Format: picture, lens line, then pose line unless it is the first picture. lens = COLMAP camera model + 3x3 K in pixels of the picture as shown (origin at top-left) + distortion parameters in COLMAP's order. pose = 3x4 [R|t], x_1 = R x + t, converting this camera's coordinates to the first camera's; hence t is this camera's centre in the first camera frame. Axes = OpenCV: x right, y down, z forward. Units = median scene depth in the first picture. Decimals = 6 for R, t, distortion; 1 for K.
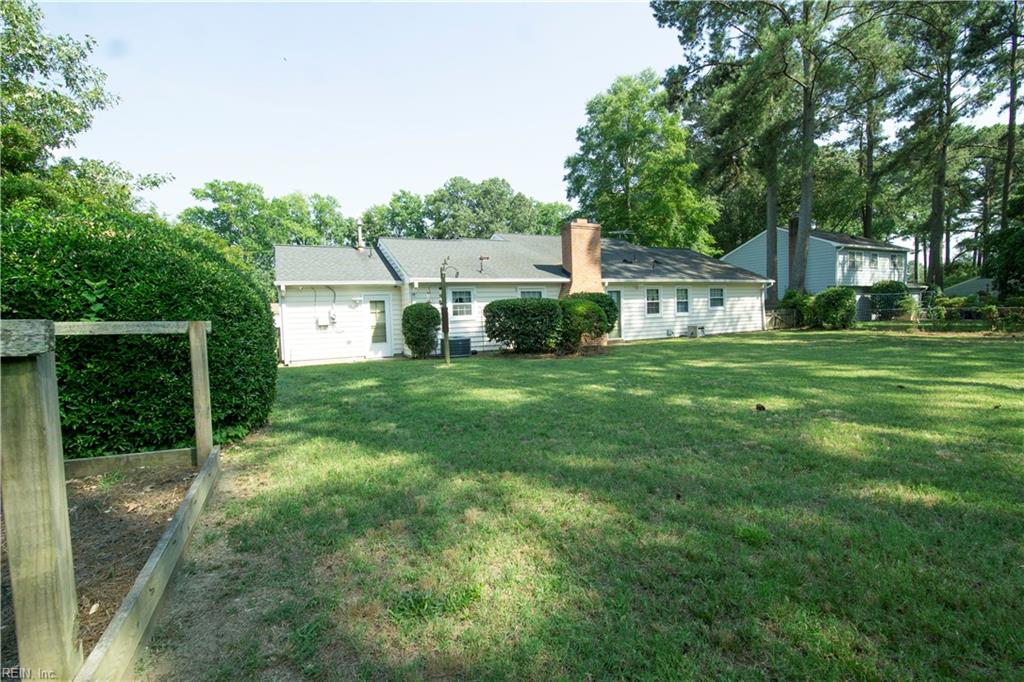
lens RADIAL K [[453.5, 0, 512.0], [0, 453.5, 341.0], [0, 0, 1]] dist [-0.032643, 0.000332]
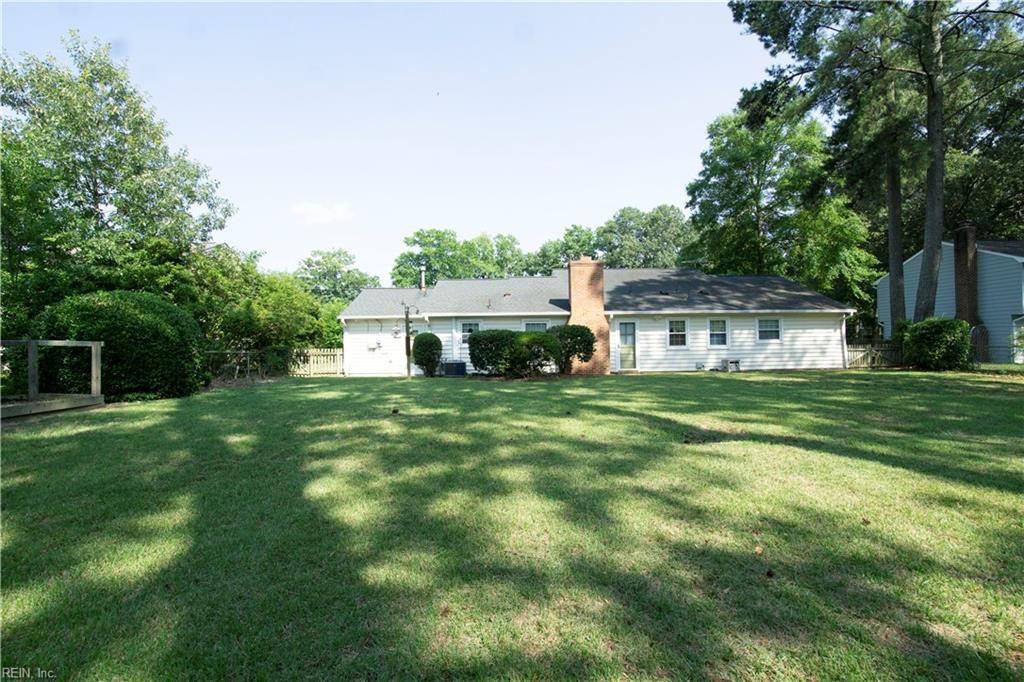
lens RADIAL K [[453.5, 0, 512.0], [0, 453.5, 341.0], [0, 0, 1]] dist [-0.032643, 0.000332]
pose [[0.909138, 0.018413, -0.416087, 0.354377], [-0.043845, 0.997702, -0.051647, -0.003818], [0.414180, 0.065197, 0.907857, -0.034601]]
